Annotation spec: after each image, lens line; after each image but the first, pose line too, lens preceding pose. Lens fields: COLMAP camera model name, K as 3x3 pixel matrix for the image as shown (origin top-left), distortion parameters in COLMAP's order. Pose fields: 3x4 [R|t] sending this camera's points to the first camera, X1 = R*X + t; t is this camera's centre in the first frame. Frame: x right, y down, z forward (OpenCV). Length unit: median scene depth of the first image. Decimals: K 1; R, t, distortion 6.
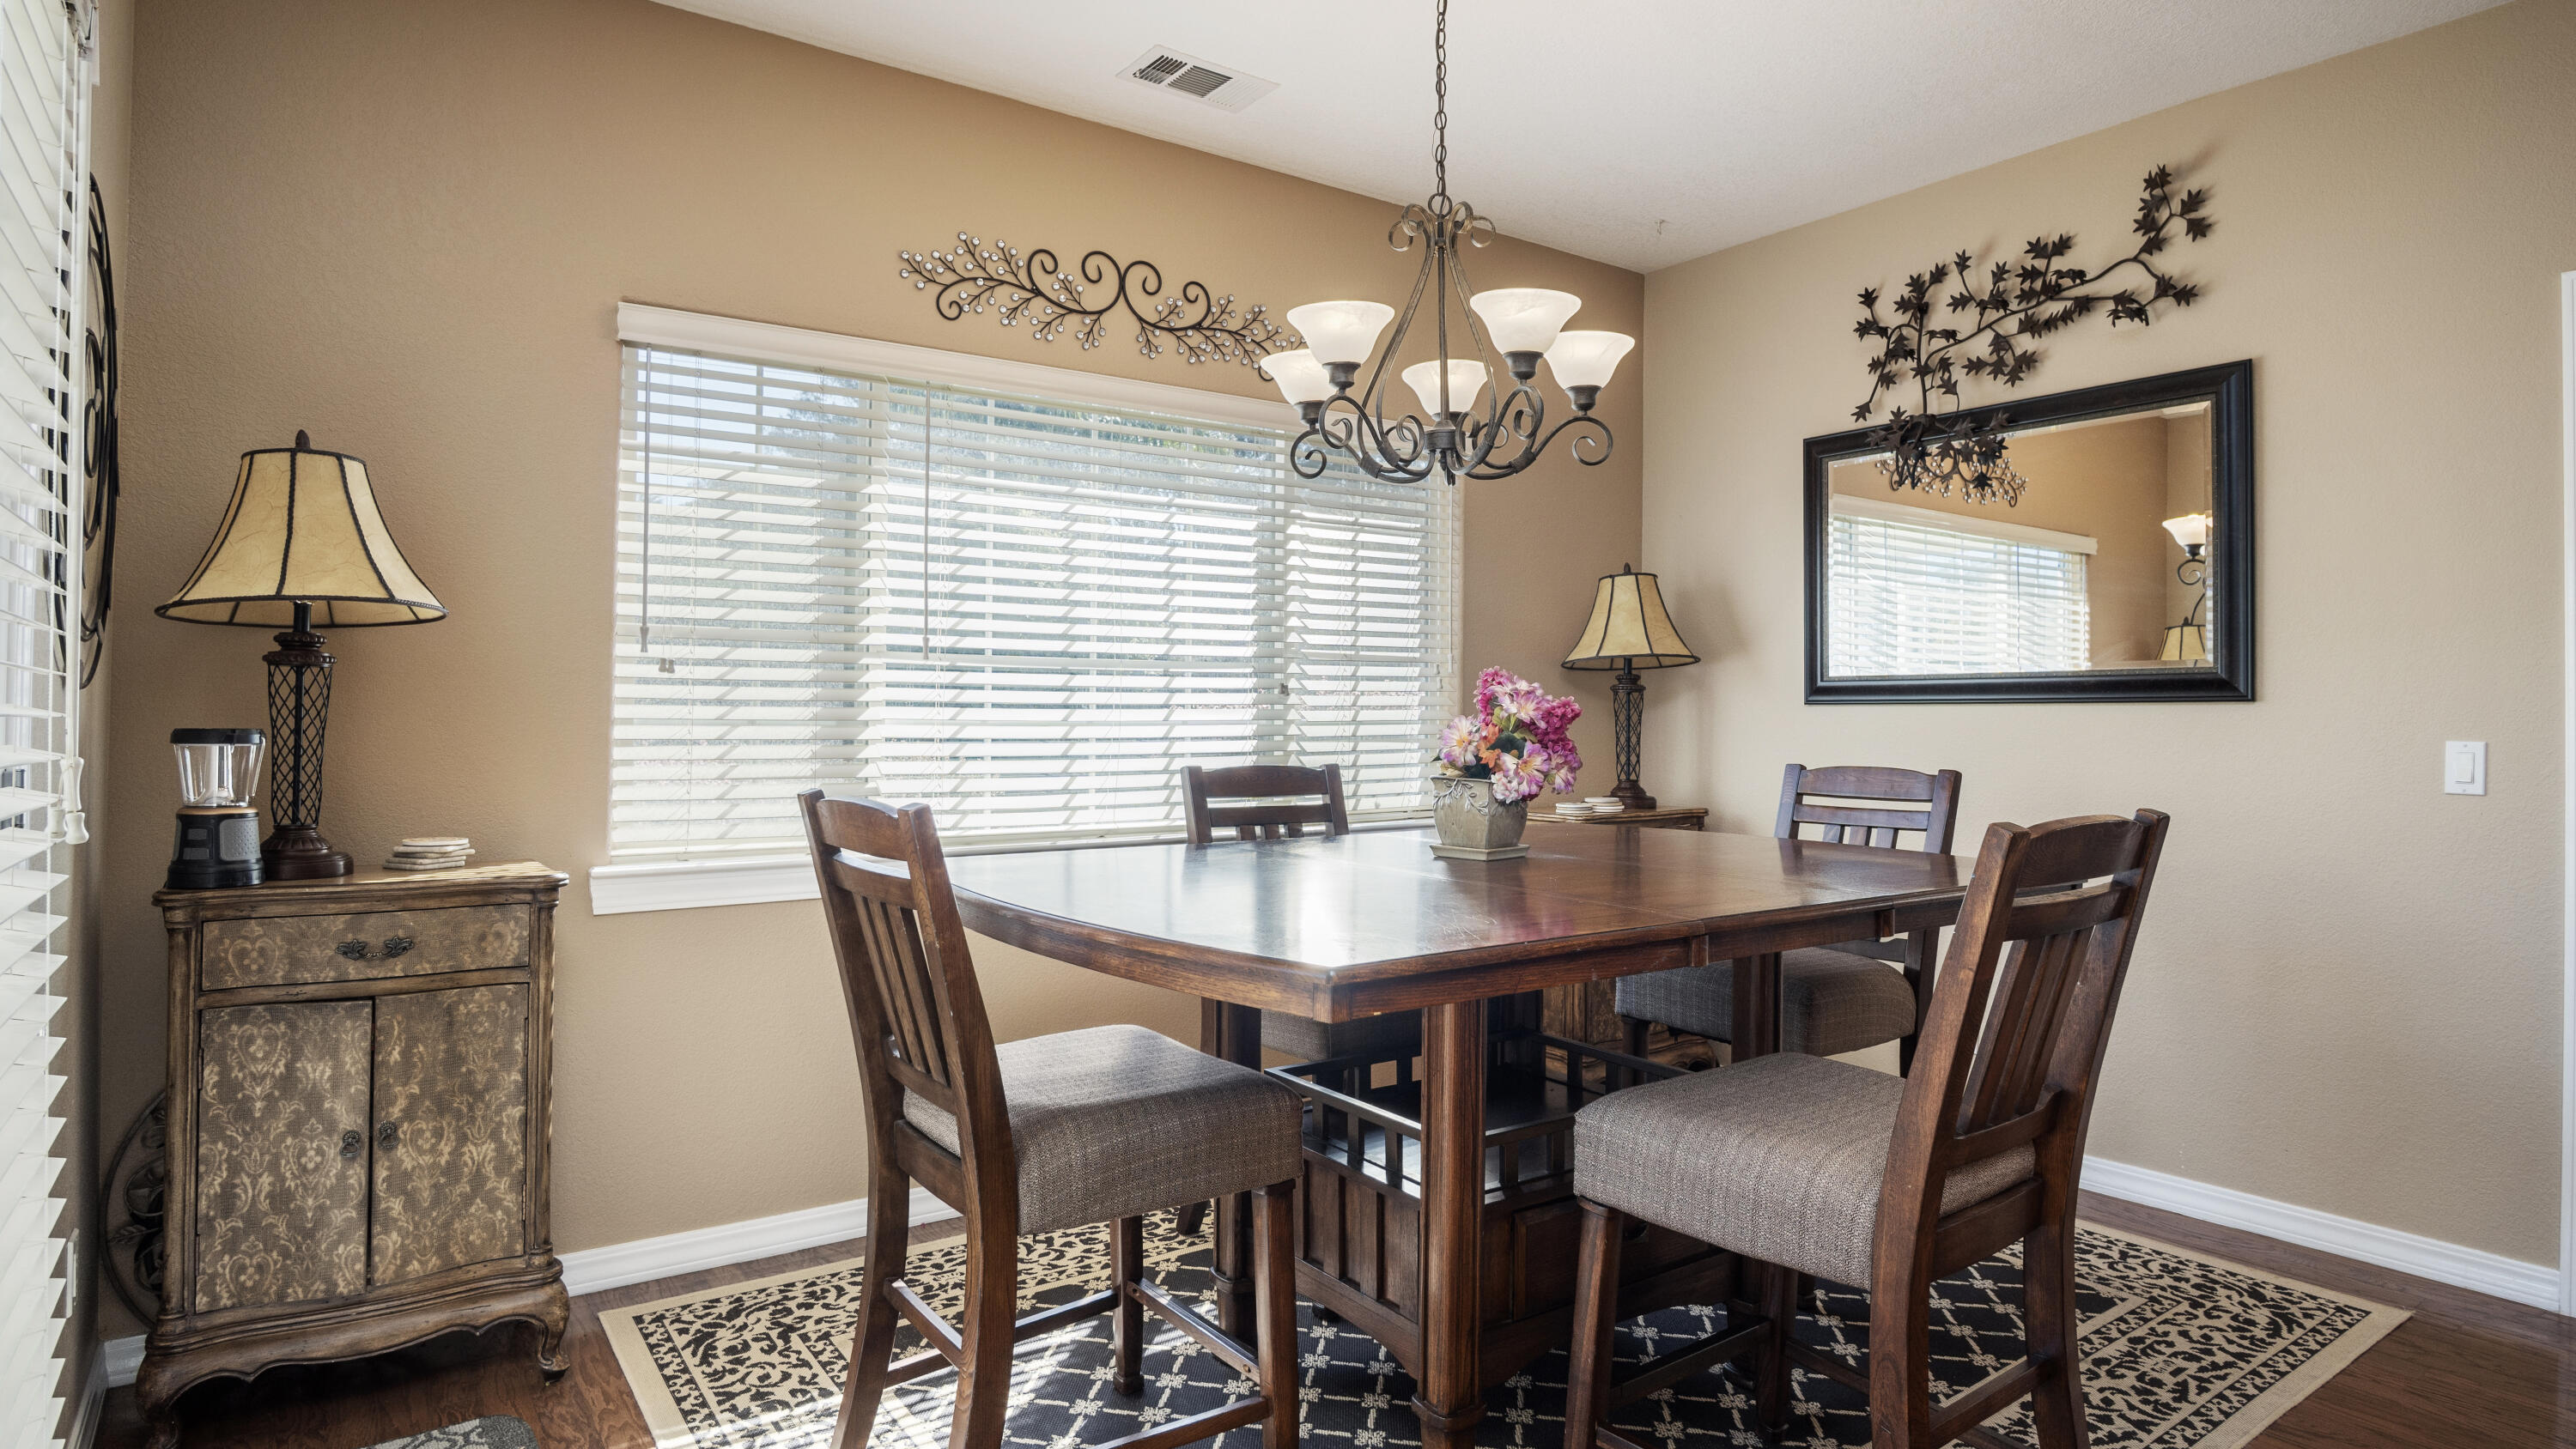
lens RADIAL K [[1409.1, 0, 1279.5], [0, 1409.1, 712.5], [0, 0, 1]] dist [-0.029309, 0.003586]
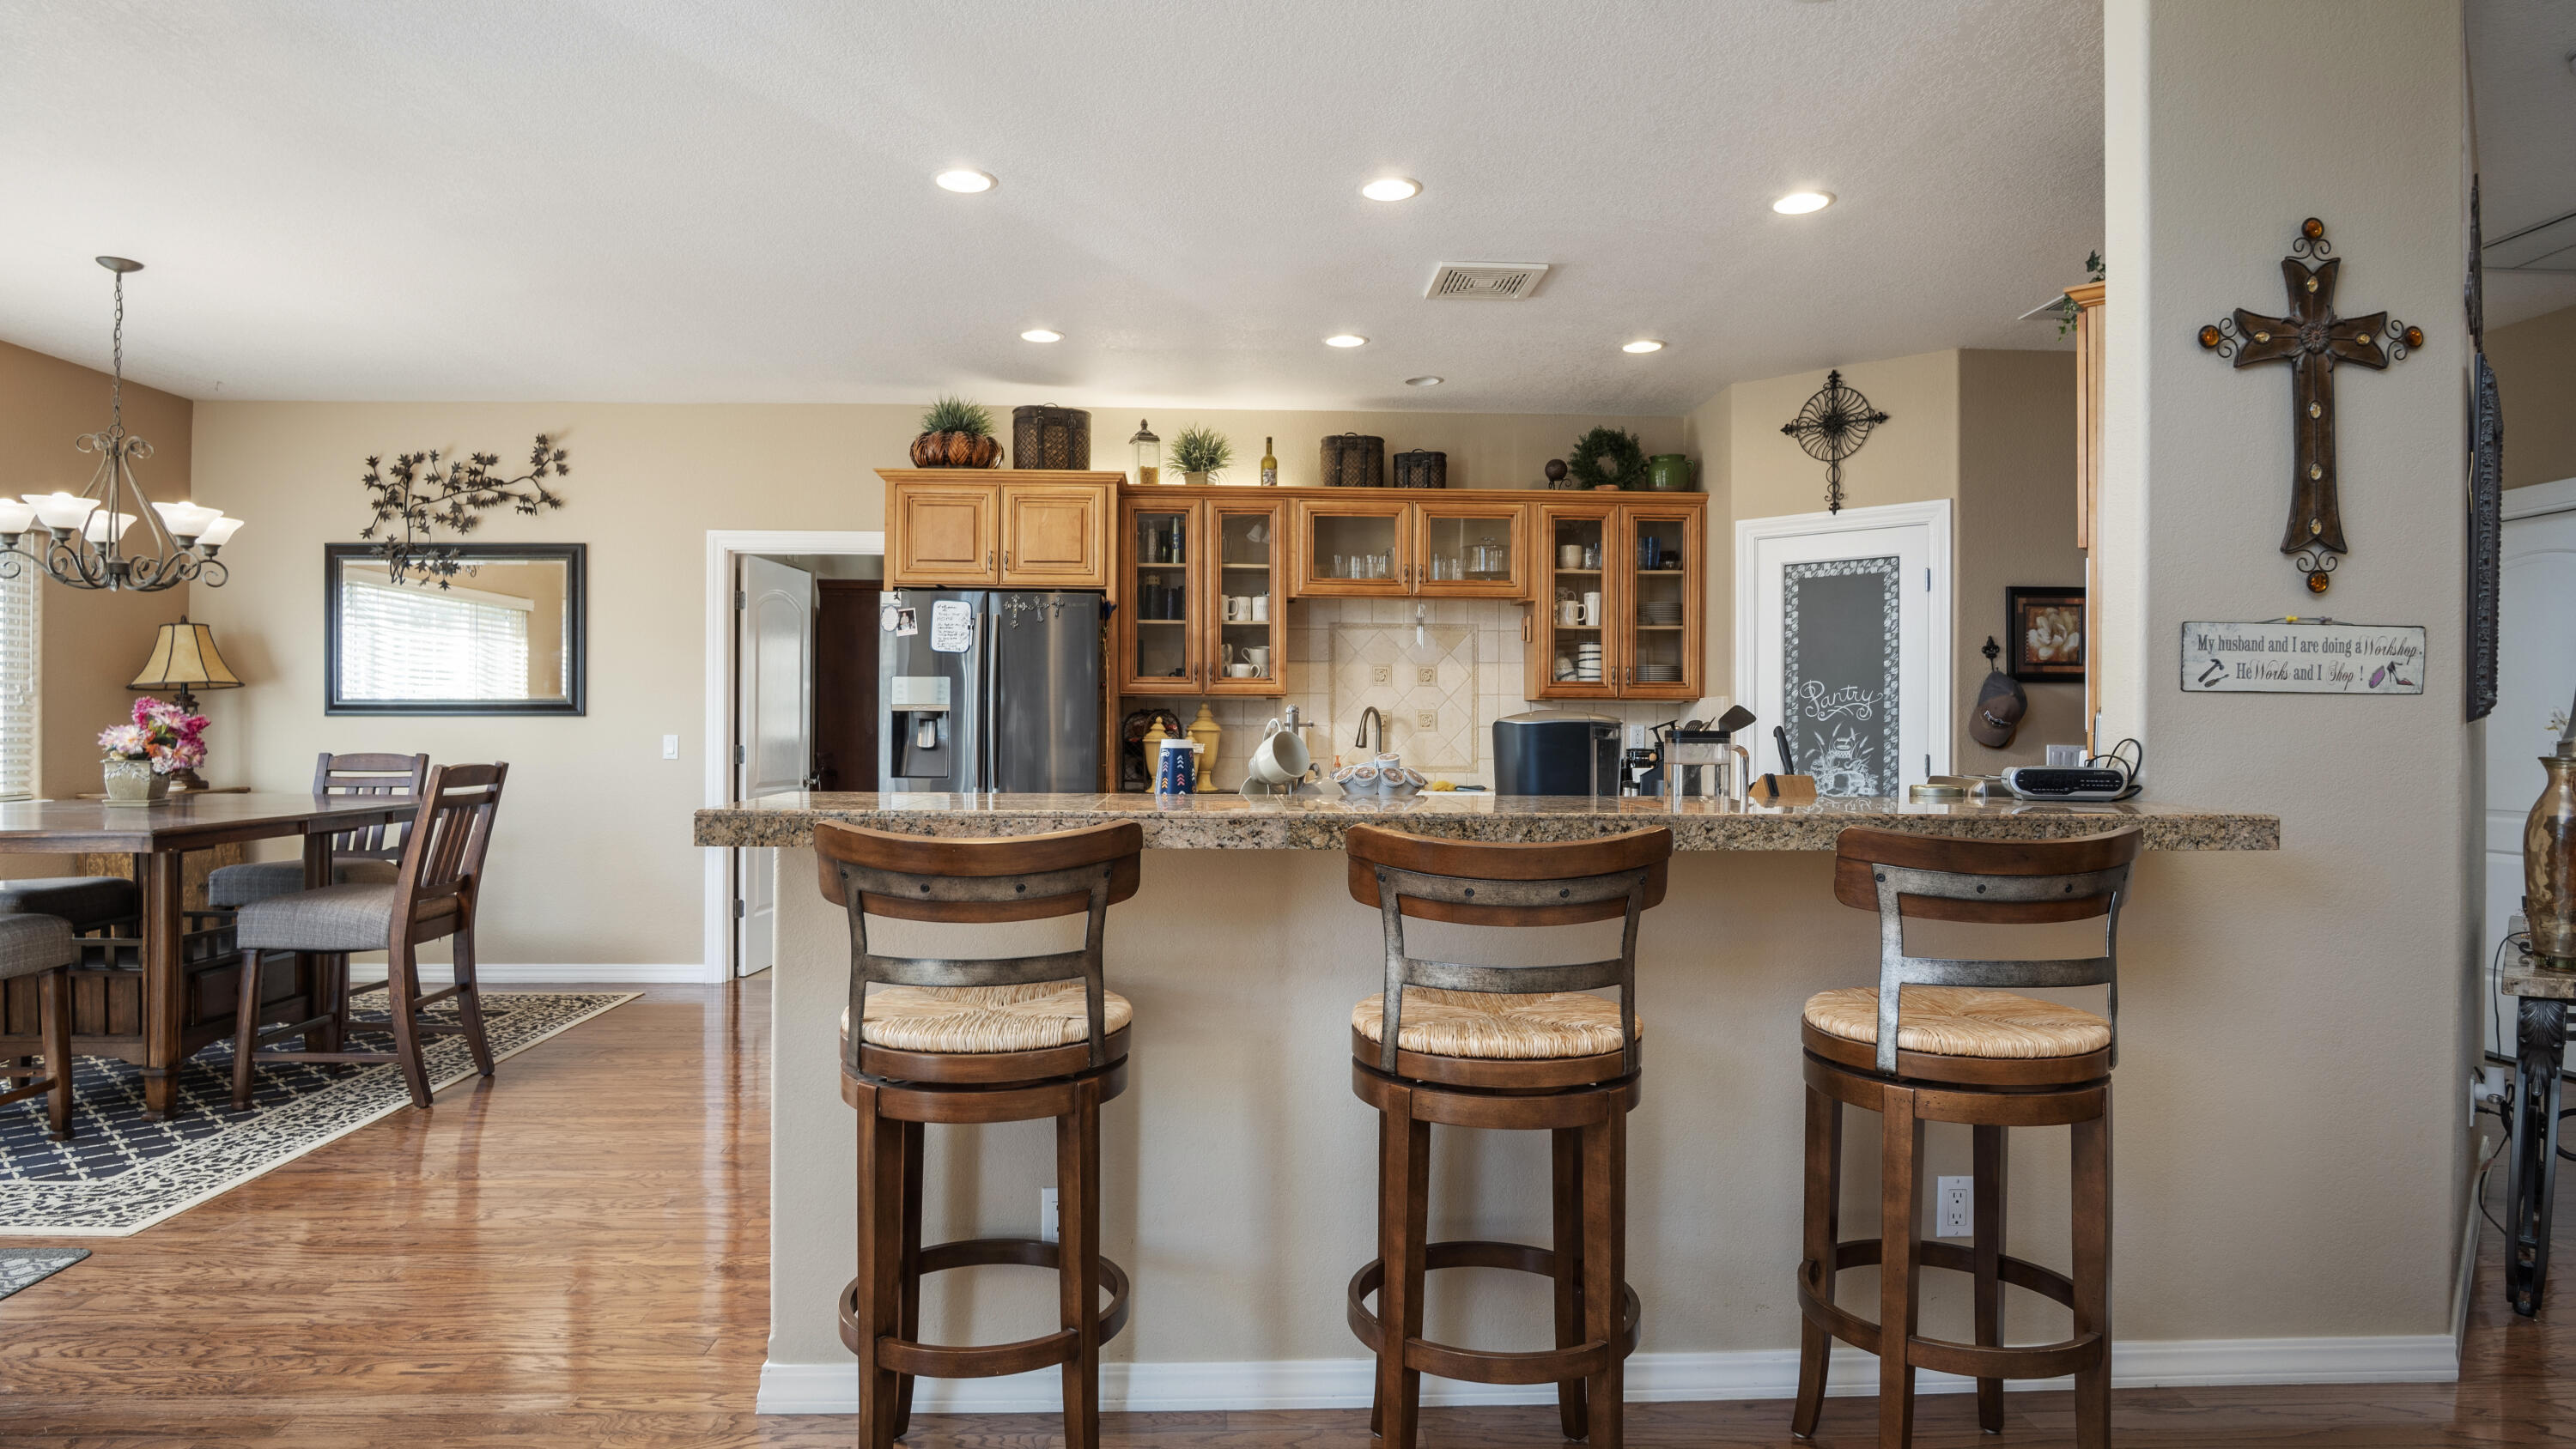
lens RADIAL K [[1409.1, 0, 1287.5], [0, 1409.1, 718.1], [0, 0, 1]] dist [-0.029309, 0.003586]
pose [[0.543983, 0.000694, 0.839096, -0.373528], [-0.001808, 0.999998, 0.000345, -0.006883], [-0.839095, -0.001705, 0.543983, -0.806470]]
